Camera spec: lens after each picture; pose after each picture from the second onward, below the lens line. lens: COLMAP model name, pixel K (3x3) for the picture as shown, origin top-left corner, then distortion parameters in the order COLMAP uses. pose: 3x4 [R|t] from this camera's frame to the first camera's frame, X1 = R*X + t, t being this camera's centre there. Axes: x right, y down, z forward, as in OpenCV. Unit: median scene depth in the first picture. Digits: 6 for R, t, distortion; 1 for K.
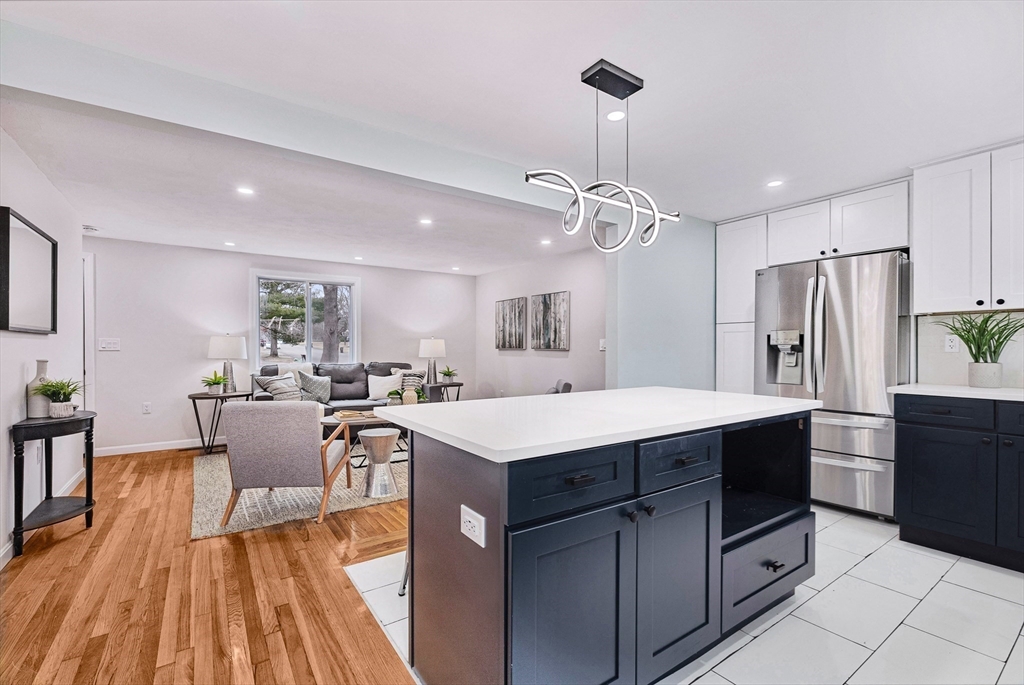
lens RADIAL K [[452.8, 0, 510.4], [0, 452.8, 347.4], [0, 0, 1]] dist [-0.008921, 0.000601]
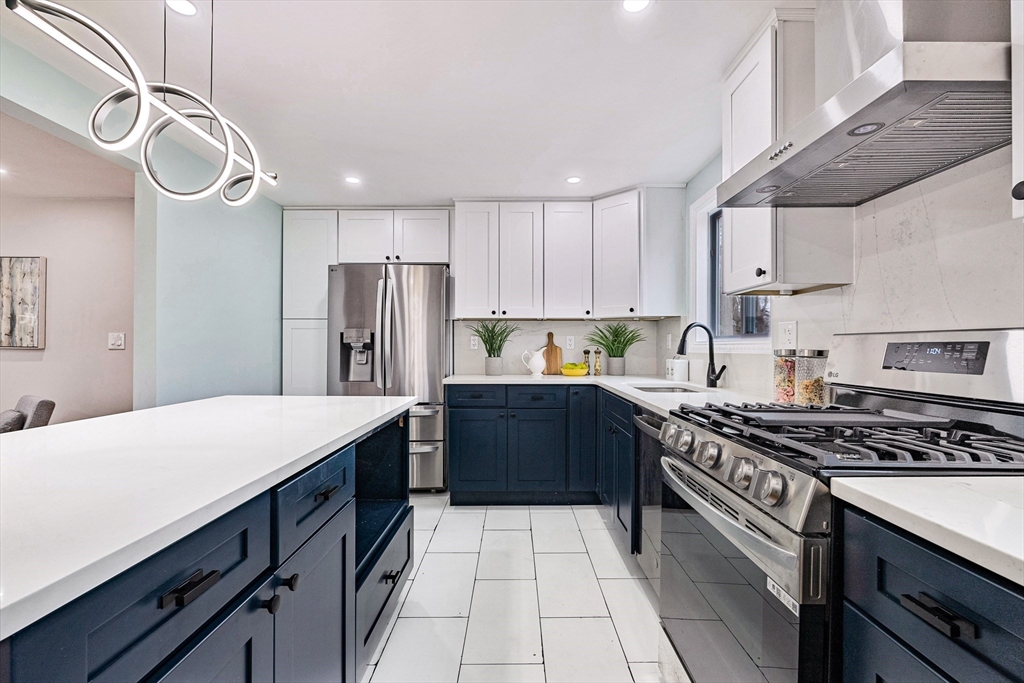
lens RADIAL K [[452.8, 0, 516.4], [0, 452.8, 345.2], [0, 0, 1]] dist [-0.008921, 0.000601]
pose [[0.565138, 0.002562, 0.824993, -0.027448], [-0.002022, 0.999996, -0.001721, 0.000467], [-0.824994, -0.000696, 0.565141, 0.139481]]
